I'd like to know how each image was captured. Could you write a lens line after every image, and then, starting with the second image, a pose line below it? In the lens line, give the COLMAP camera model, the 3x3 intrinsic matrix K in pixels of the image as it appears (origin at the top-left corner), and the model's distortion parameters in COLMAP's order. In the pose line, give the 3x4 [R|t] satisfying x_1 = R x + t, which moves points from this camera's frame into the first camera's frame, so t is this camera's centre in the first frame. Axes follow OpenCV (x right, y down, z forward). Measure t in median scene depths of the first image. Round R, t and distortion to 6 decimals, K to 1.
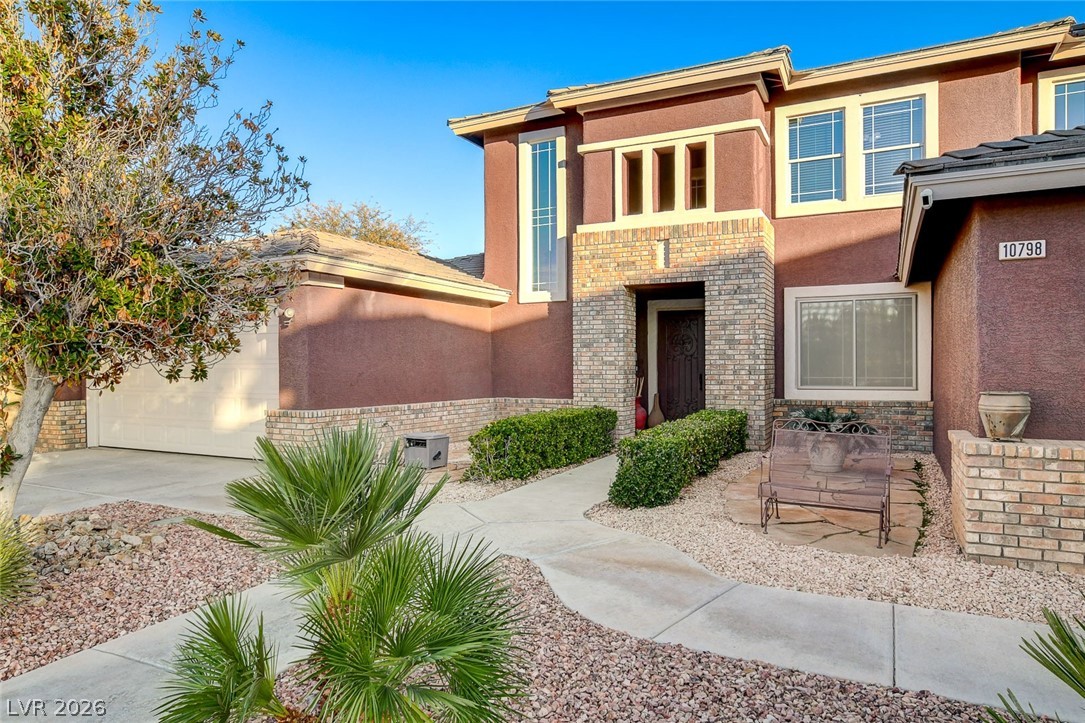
lens RADIAL K [[680.4, 0, 565.6], [0, 680.4, 363.1], [0, 0, 1]] dist [-0.000933, 0.001457]
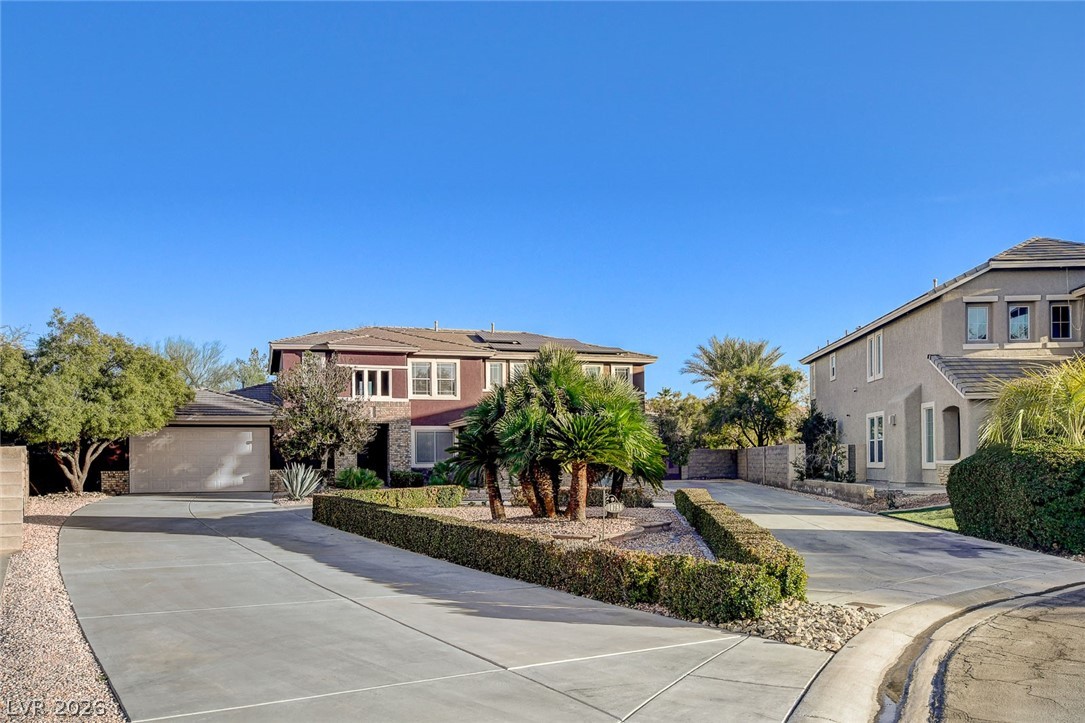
lens RADIAL K [[974.6, 0, 542.5], [0, 974.6, 361.5], [0, 0, 1]] dist [-0.004433, -0.000926]
pose [[0.730668, 0.066834, 0.679454, -1.907280], [-0.000609, 0.995260, -0.097244, 0.010362], [-0.682733, 0.070639, 0.727245, -2.147354]]
